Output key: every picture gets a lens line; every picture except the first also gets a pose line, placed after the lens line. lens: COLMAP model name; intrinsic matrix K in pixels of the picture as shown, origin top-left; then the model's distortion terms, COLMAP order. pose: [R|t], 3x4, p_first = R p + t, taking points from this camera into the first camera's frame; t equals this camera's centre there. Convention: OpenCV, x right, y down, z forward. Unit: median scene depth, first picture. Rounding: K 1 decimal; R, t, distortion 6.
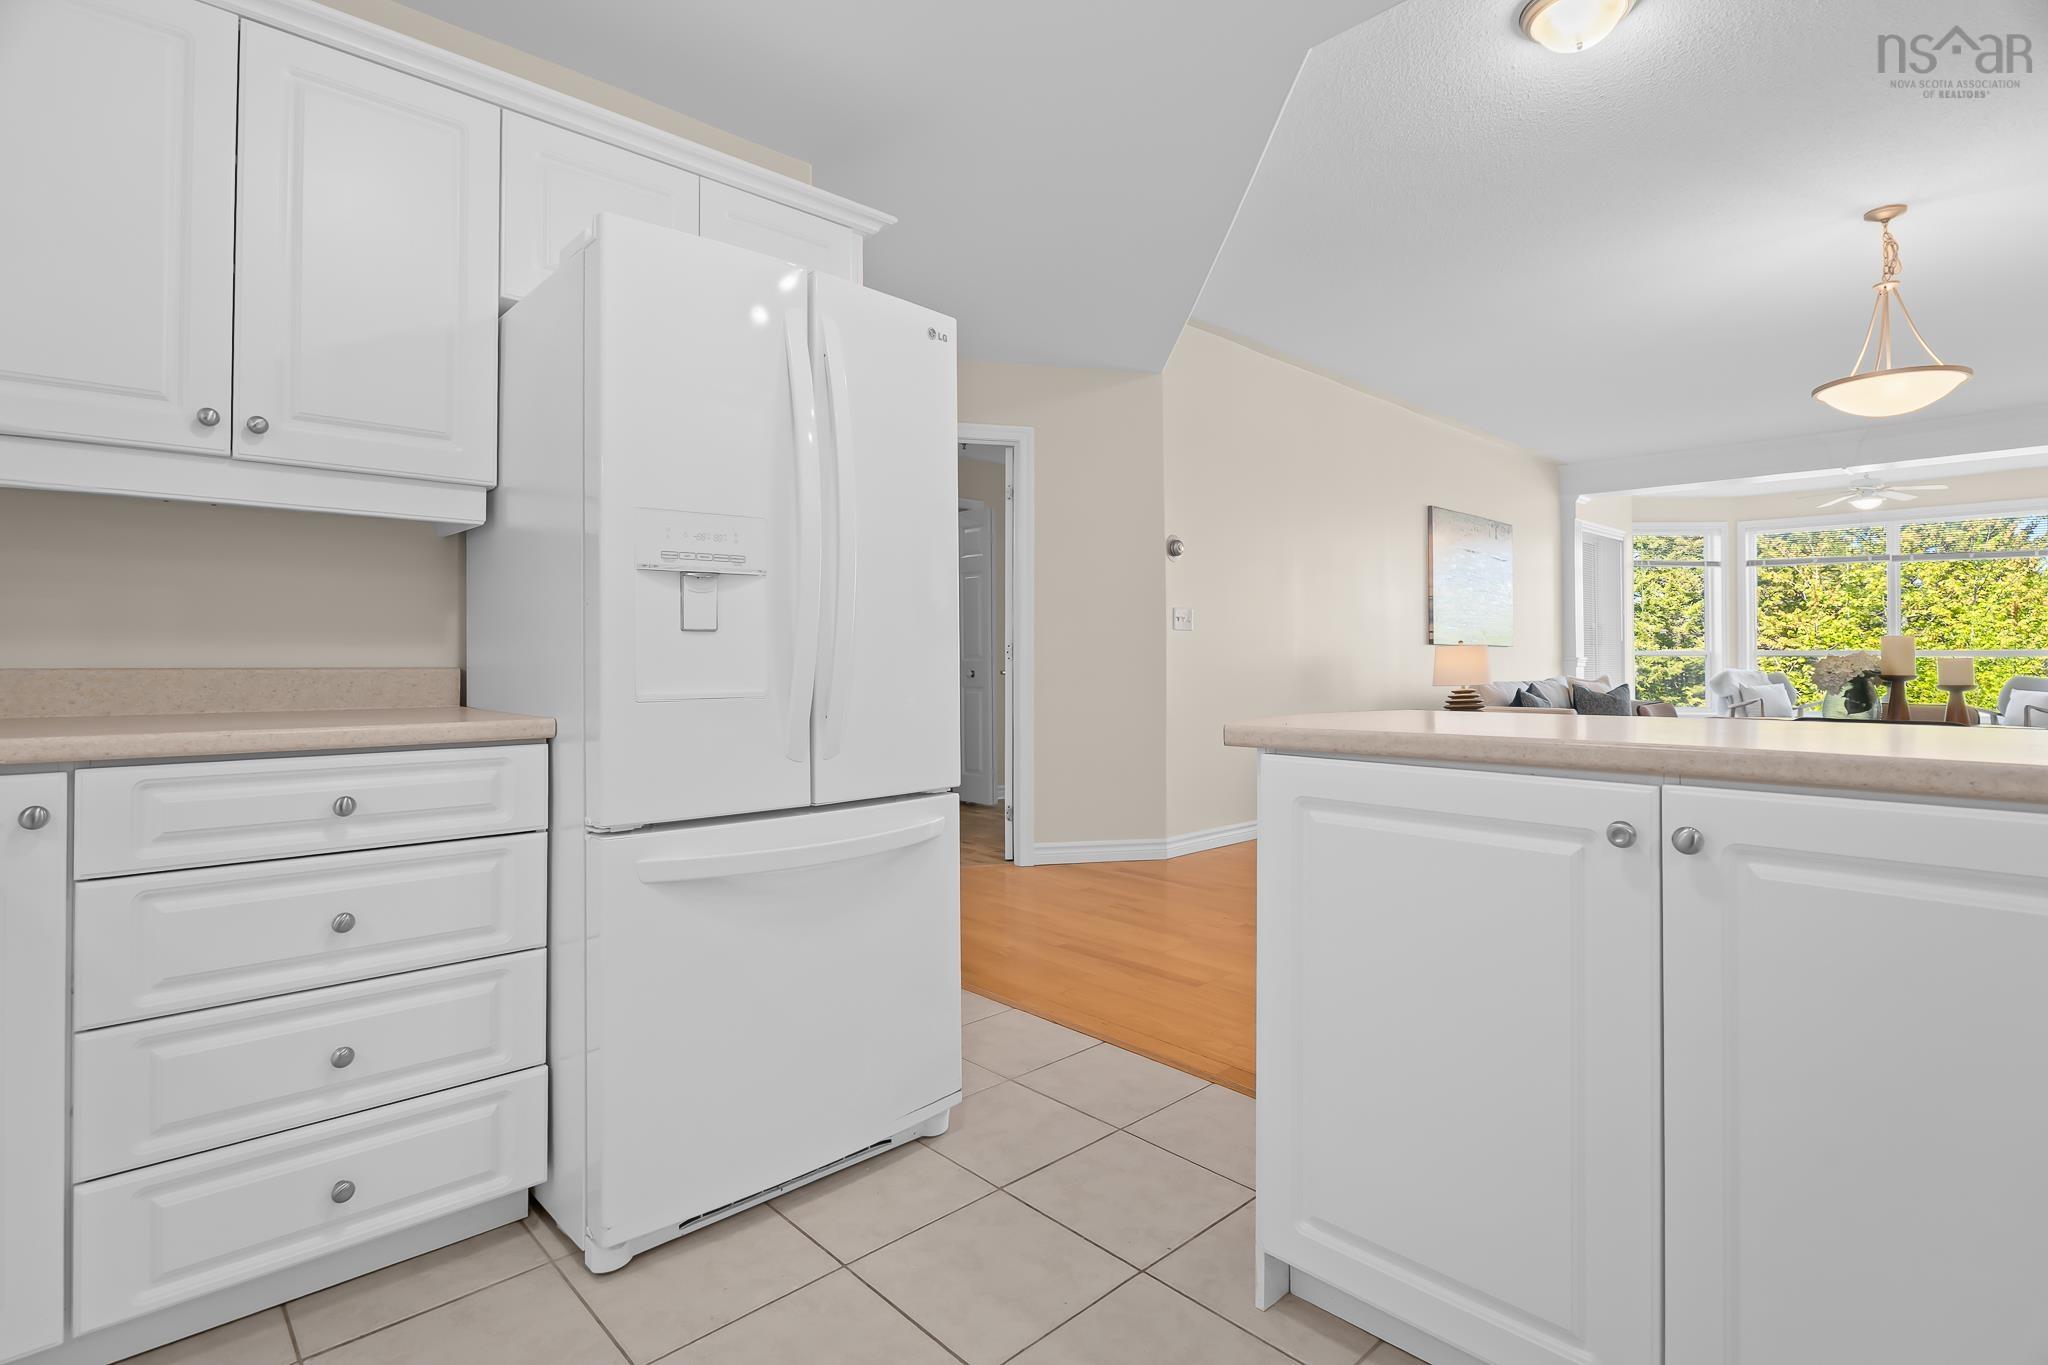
lens RADIAL K [[984.7, 0, 1023.6], [0, 984.7, 646.2], [0, 0, 1]] dist [-0.000550, -0.000045]
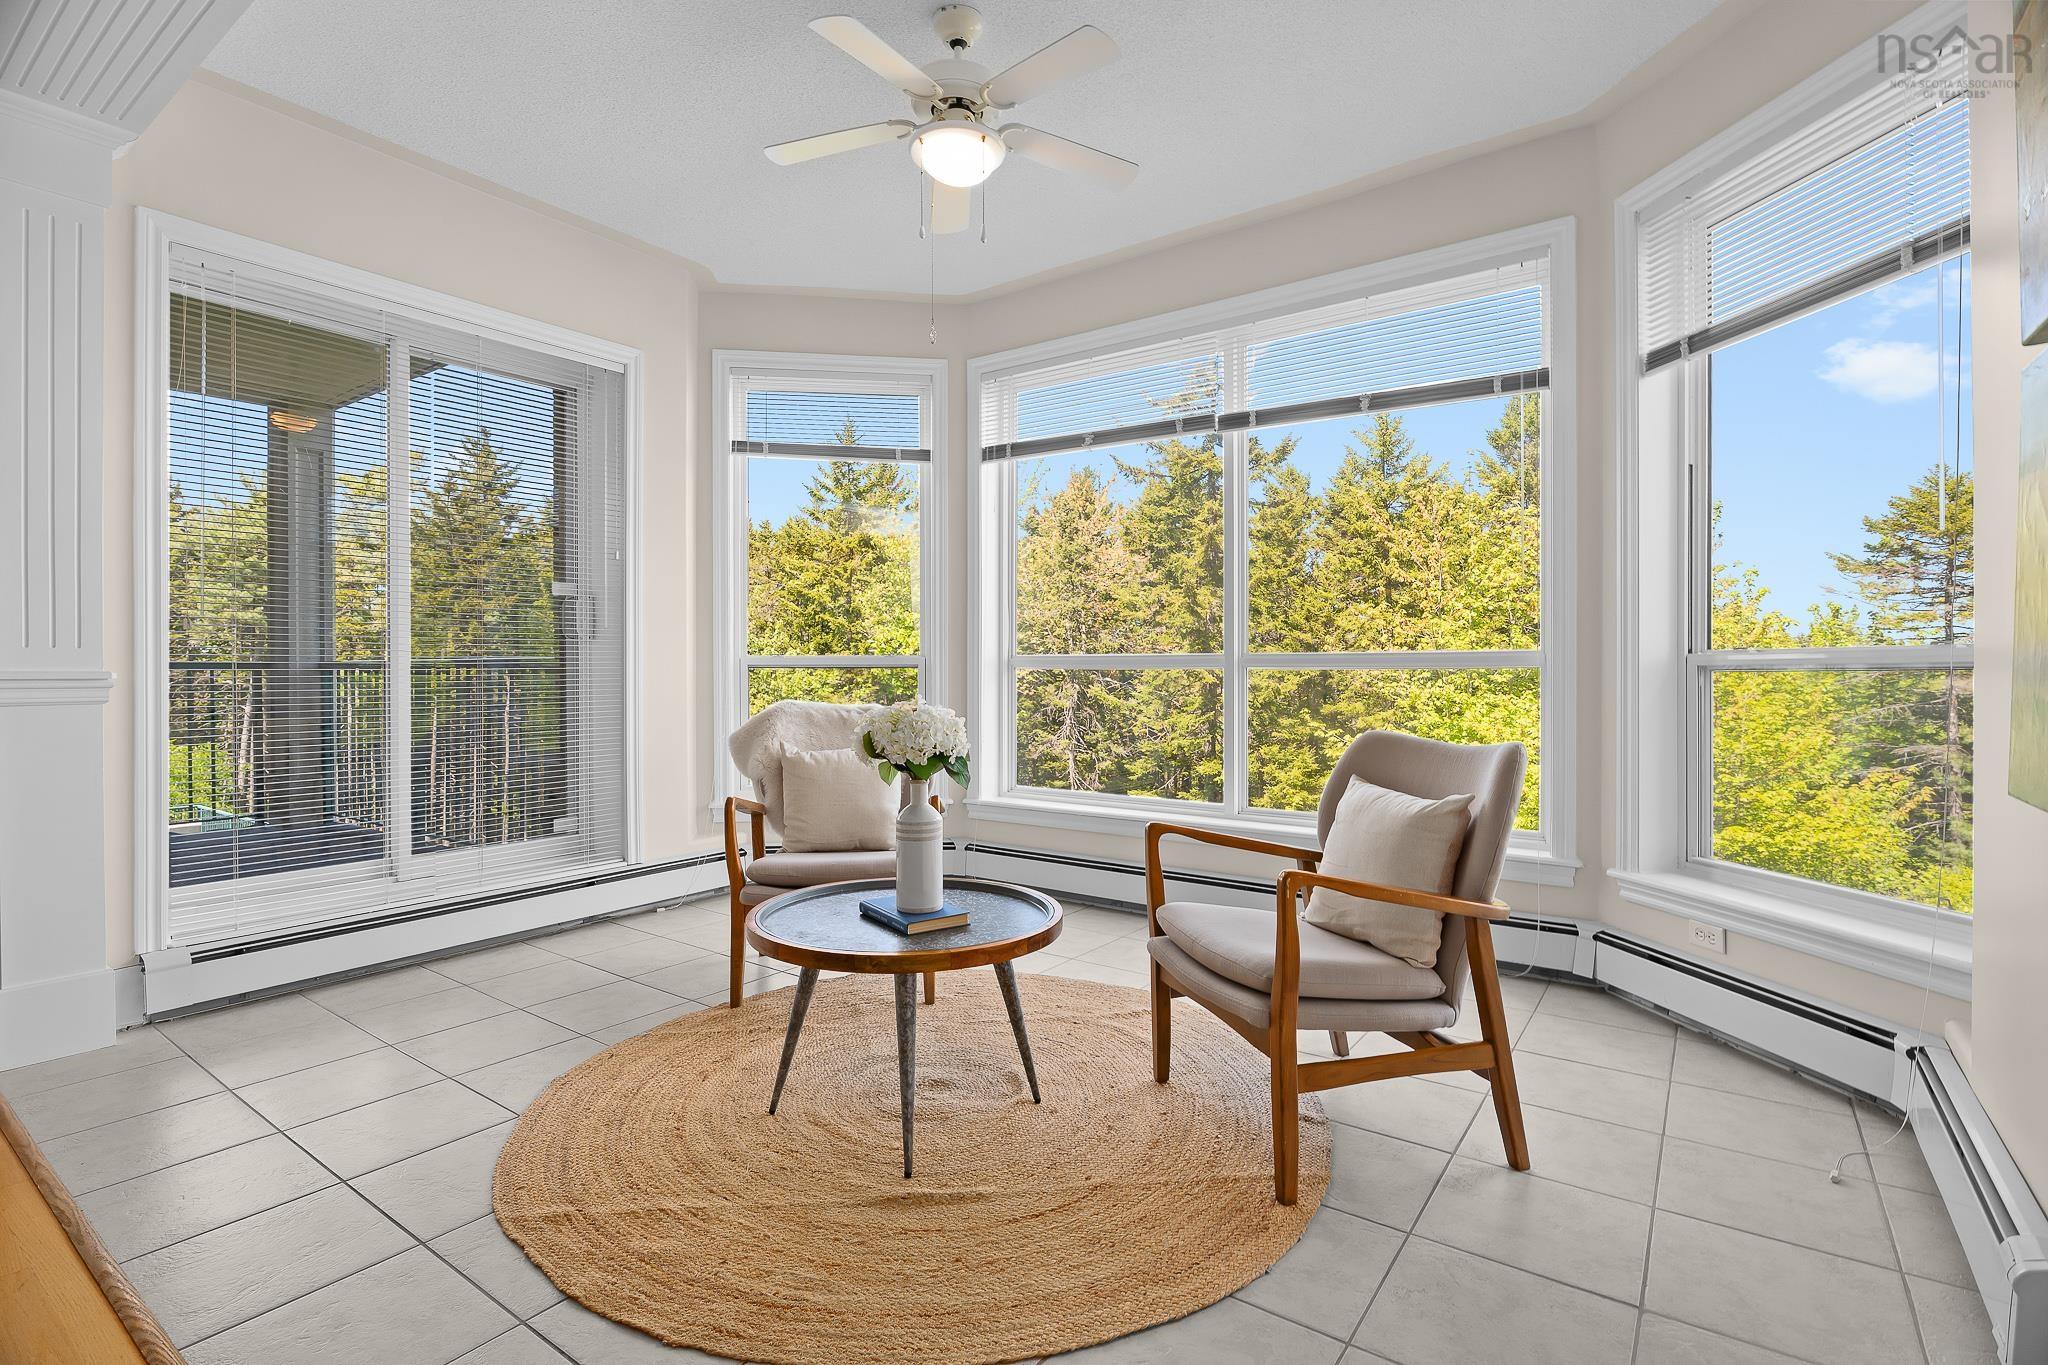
lens RADIAL K [[980.5, 0, 1016.6], [0, 980.5, 666.9], [0, 0, 1]] dist [0.000182, -0.000086]
pose [[0.983570, -0.001175, 0.180525, 0.670974], [-0.000016, 0.999978, 0.006600, 0.007308], [-0.180529, -0.006494, 0.983548, 0.569790]]
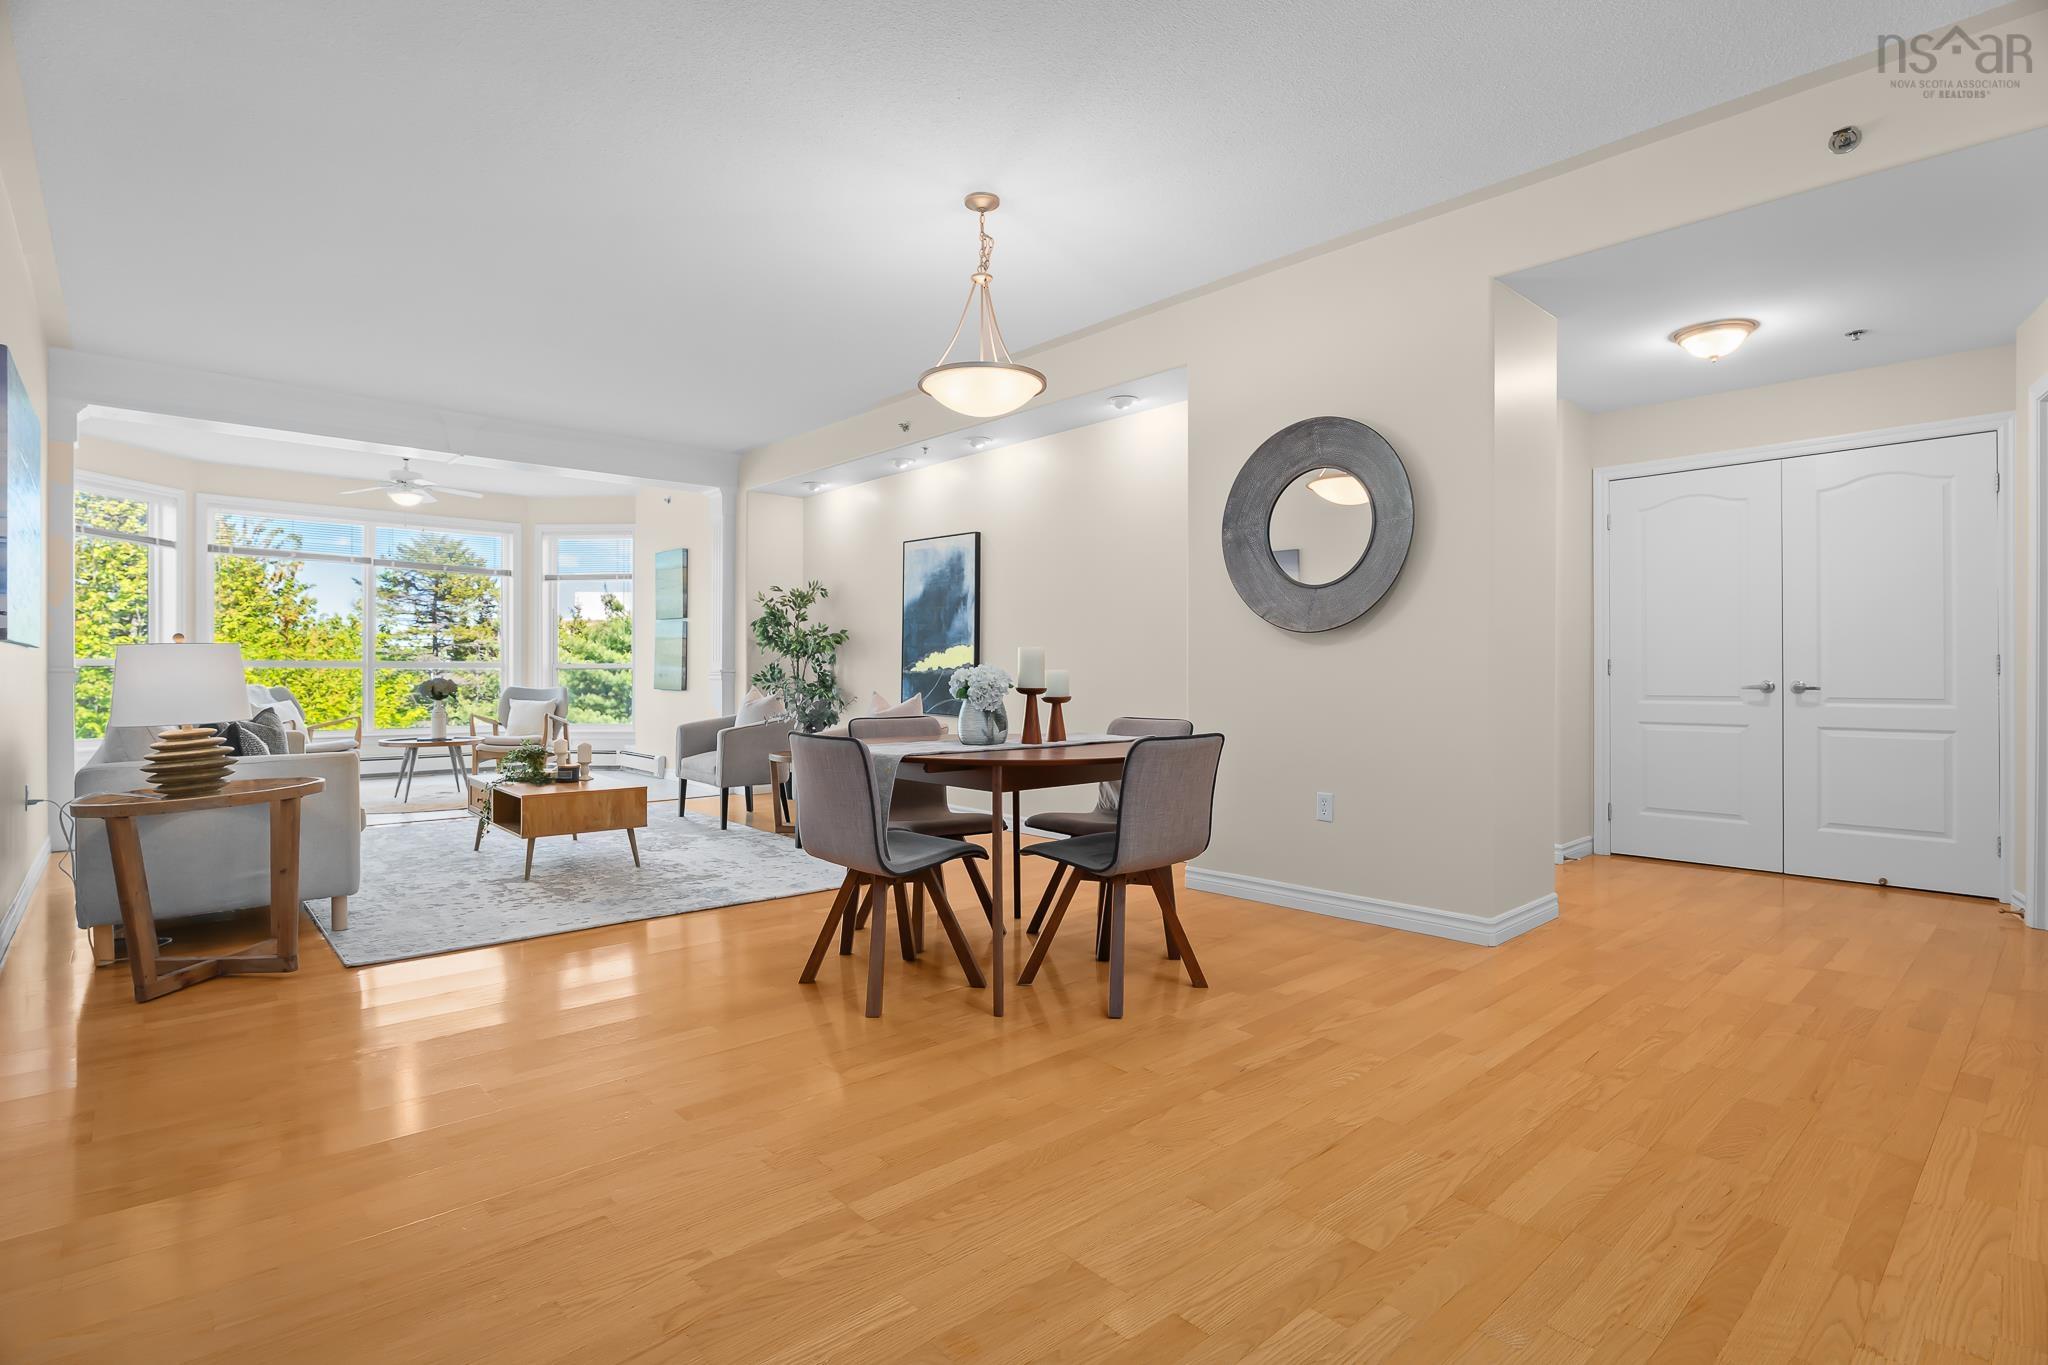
lens RADIAL K [[980.5, 0, 1016.6], [0, 980.5, 666.9], [0, 0, 1]] dist [0.000182, -0.000086]
pose [[0.035820, 0.002172, 0.999356, -0.023151], [-0.013908, 0.999902, -0.001674, 0.003036], [-0.999261, -0.013839, 0.035846, 0.326358]]
